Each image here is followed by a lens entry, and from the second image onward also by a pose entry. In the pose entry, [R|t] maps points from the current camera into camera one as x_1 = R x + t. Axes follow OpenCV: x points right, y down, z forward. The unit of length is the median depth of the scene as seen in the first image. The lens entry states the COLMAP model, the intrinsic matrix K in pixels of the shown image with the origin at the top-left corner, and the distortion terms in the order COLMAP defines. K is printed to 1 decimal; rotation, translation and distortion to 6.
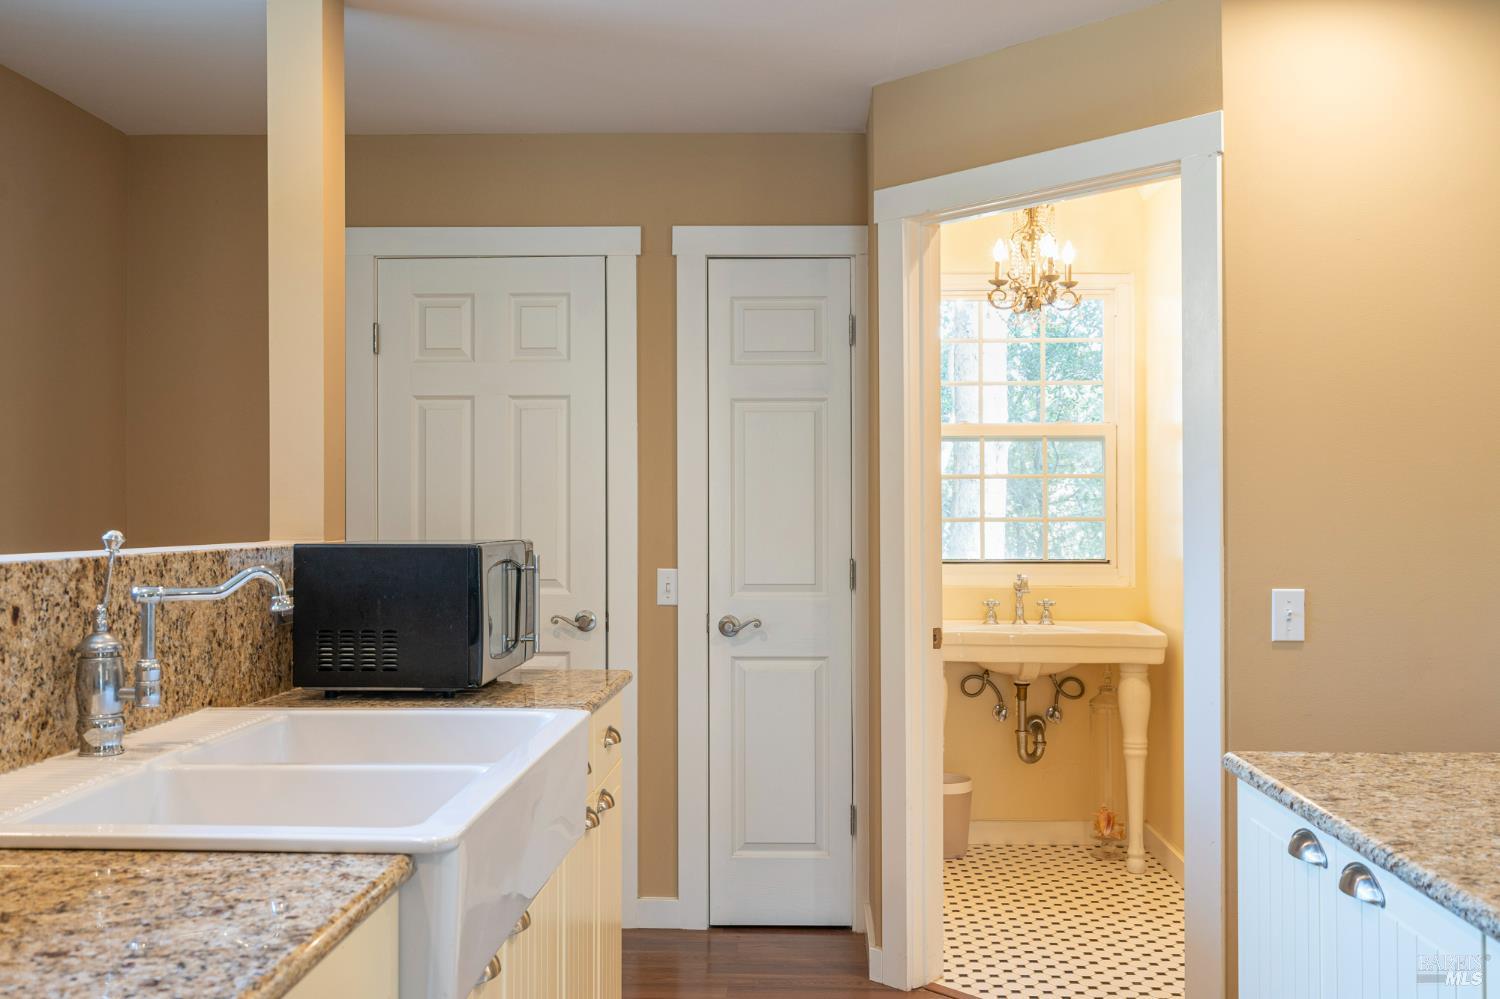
lens RADIAL K [[1429.6, 0, 750.0], [0, 1429.6, 499.5], [0, 0, 1]] dist [0.013455, 0.003544]
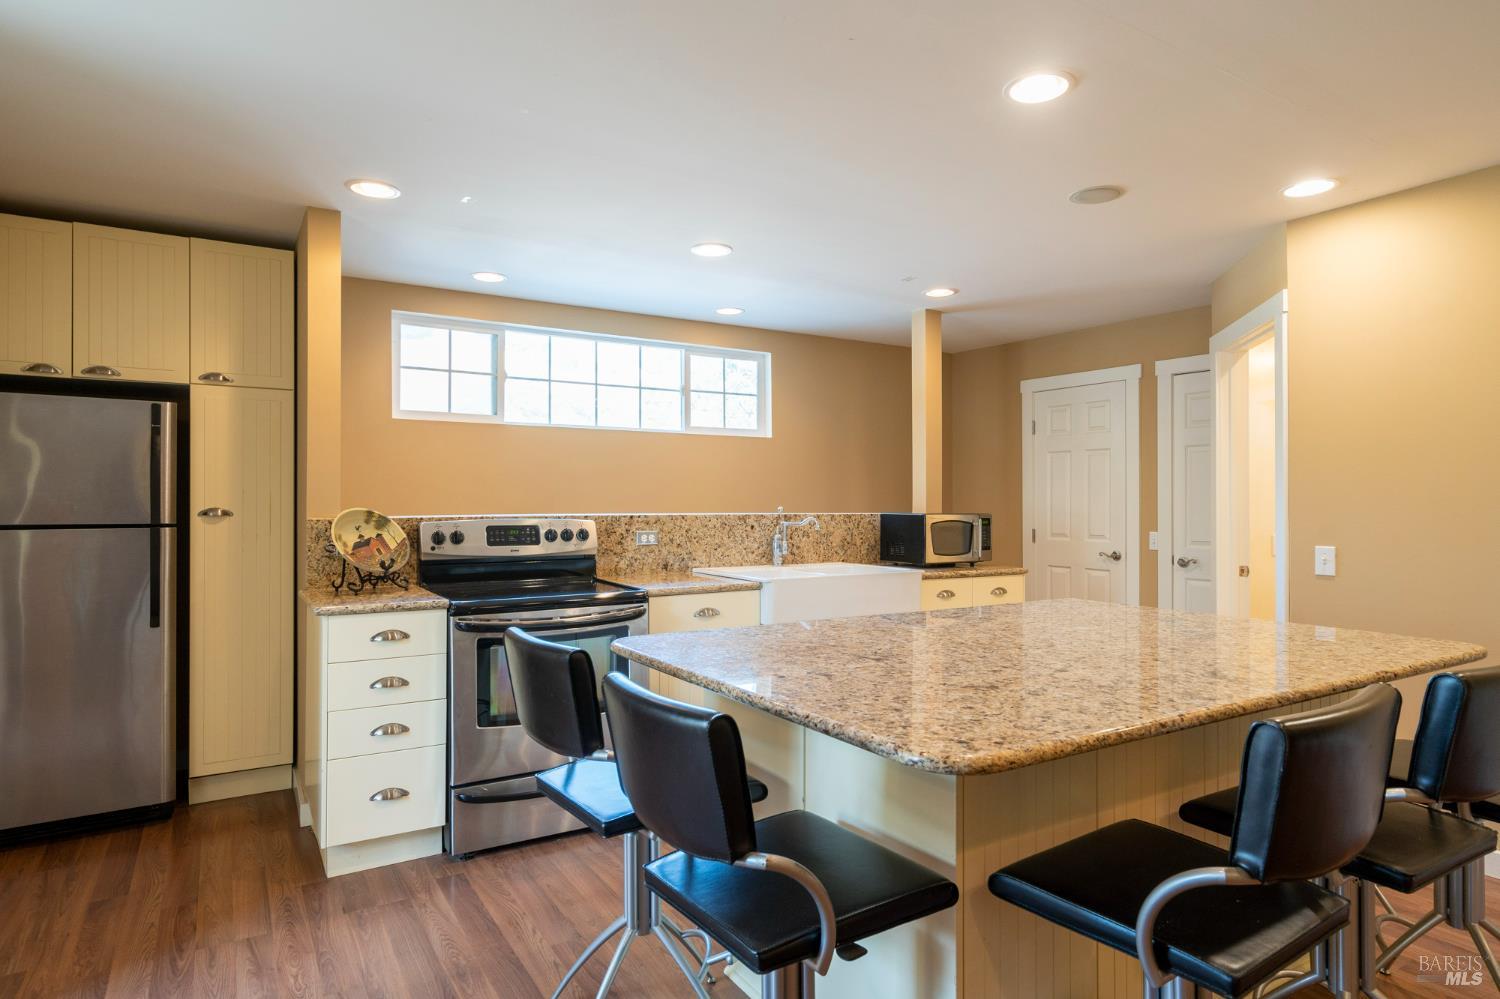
lens RADIAL K [[850.4, 0, 750.0], [0, 850.4, 499.5], [0, 0, 1]] dist [0.000452, 0.000069]
pose [[0.568419, -0.000540, -0.822739, 0.688970], [0.002598, 0.999996, 0.001138, 0.000122], [0.822735, -0.002784, 0.568418, -0.169134]]
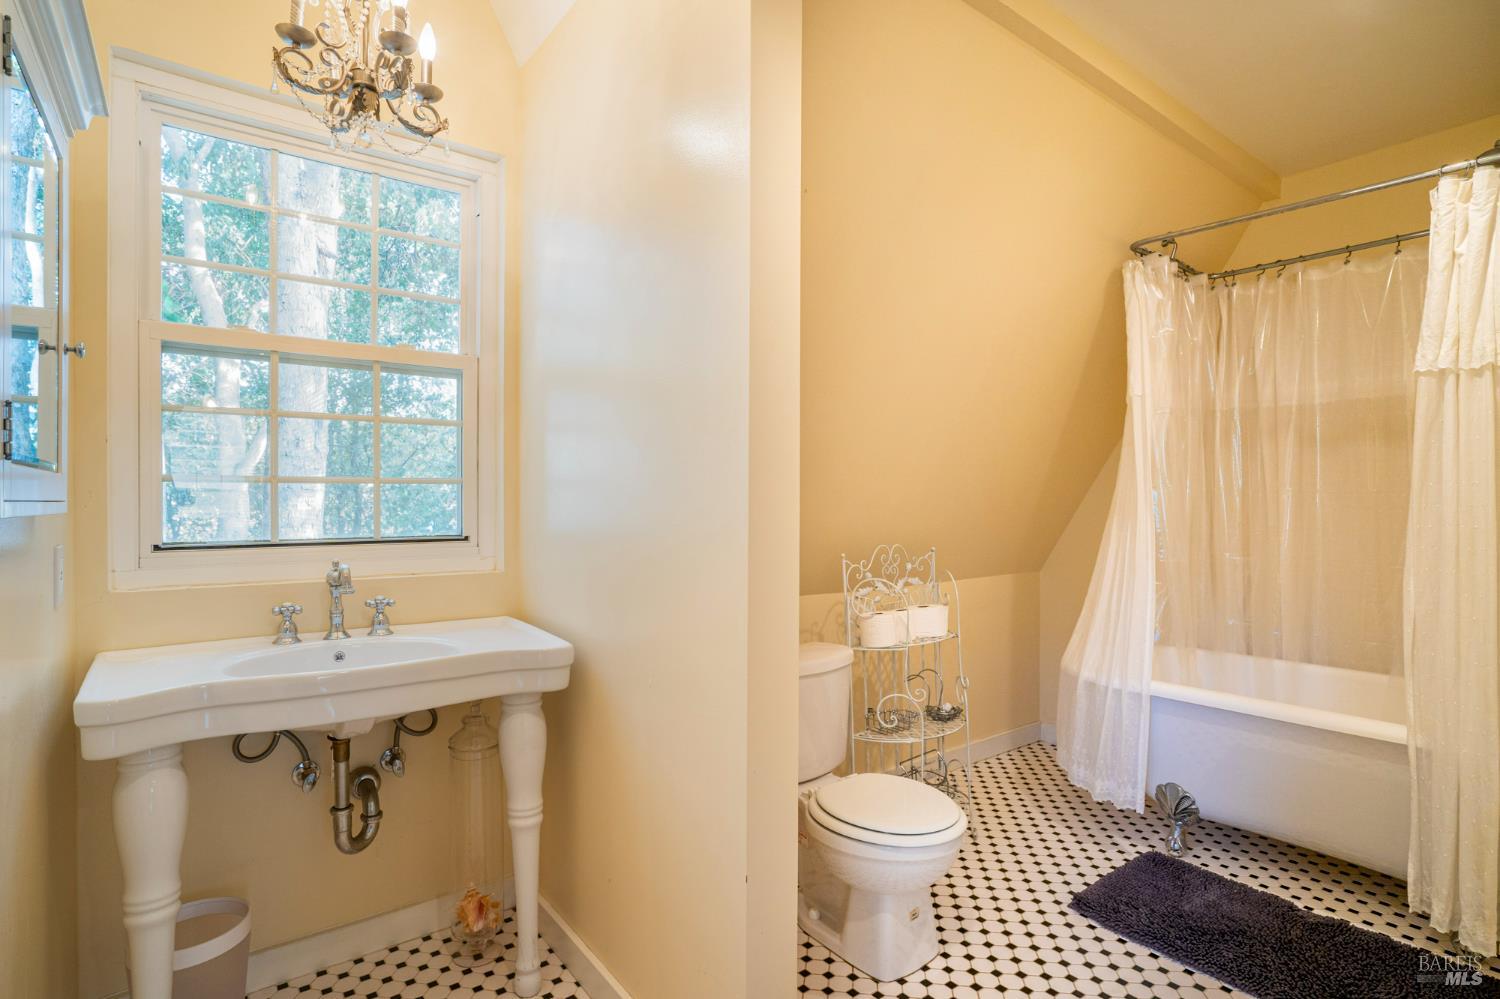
lens RADIAL K [[747.4, 0, 750.0], [0, 747.4, 499.5], [0, 0, 1]] dist [-0.030488, 0.000675]
pose [[0.771705, -0.000760, 0.635980, 0.119931], [-0.003771, 0.999976, 0.005771, 0.020693], [-0.635970, -0.006852, 0.771684, 0.622510]]
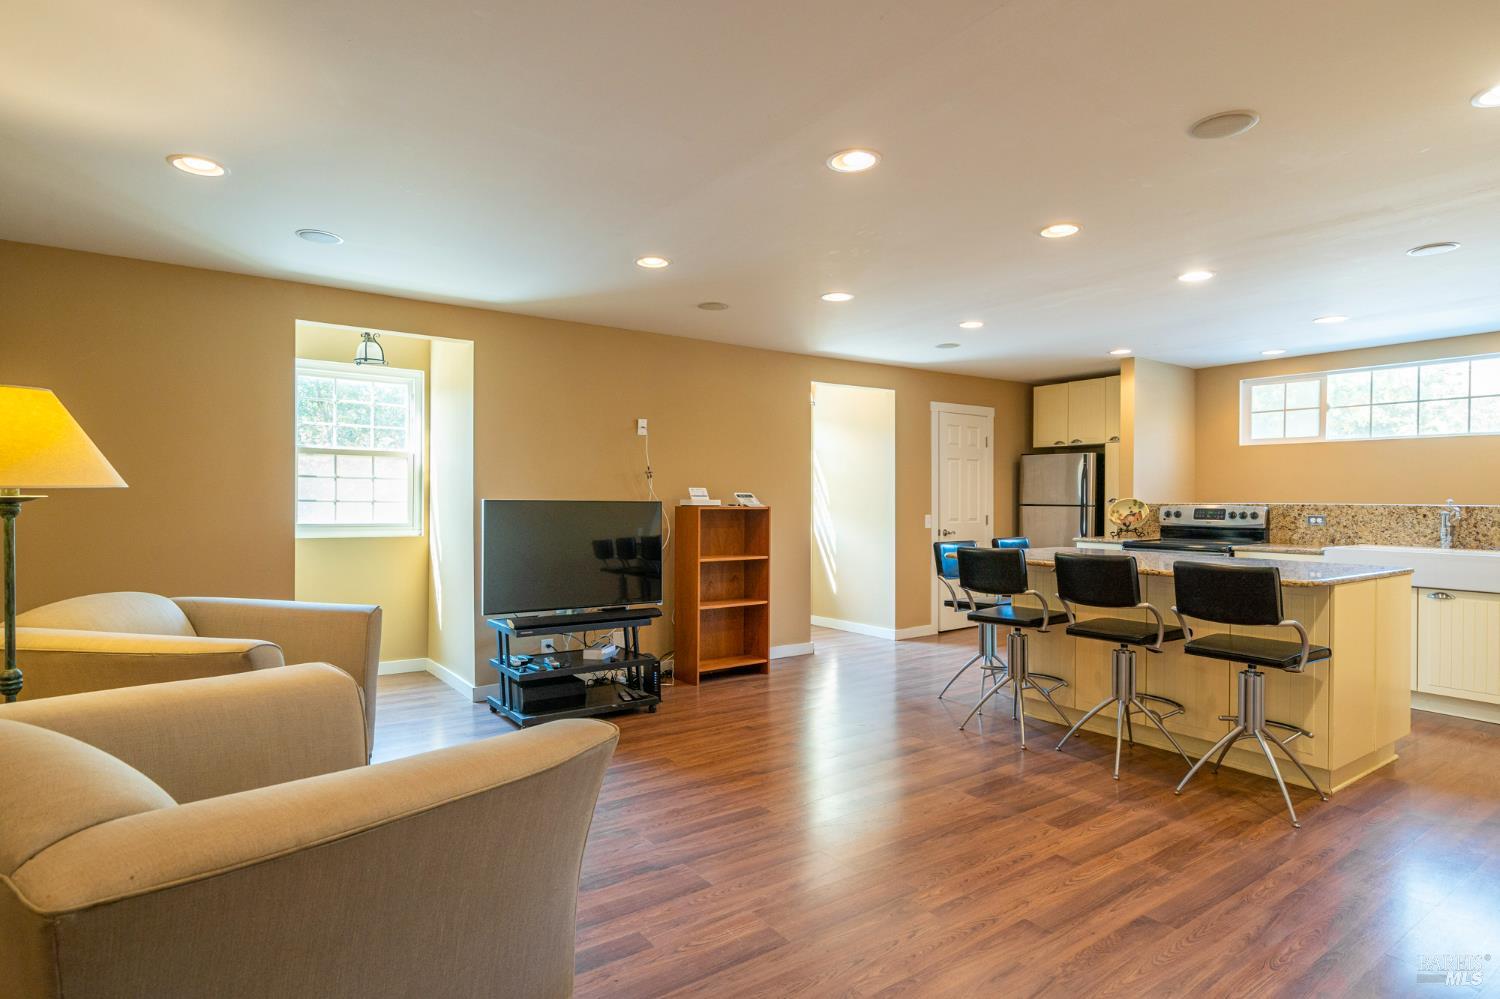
lens RADIAL K [[811.7, 0, 750.0], [0, 811.7, 499.5], [0, 0, 1]] dist [-0.000007, -0.000012]
pose [[-0.784863, -0.000863, -0.619669, 1.459445], [-0.000130, 0.999999, -0.001228, 0.013362], [0.619670, -0.000884, -0.784862, 0.842165]]
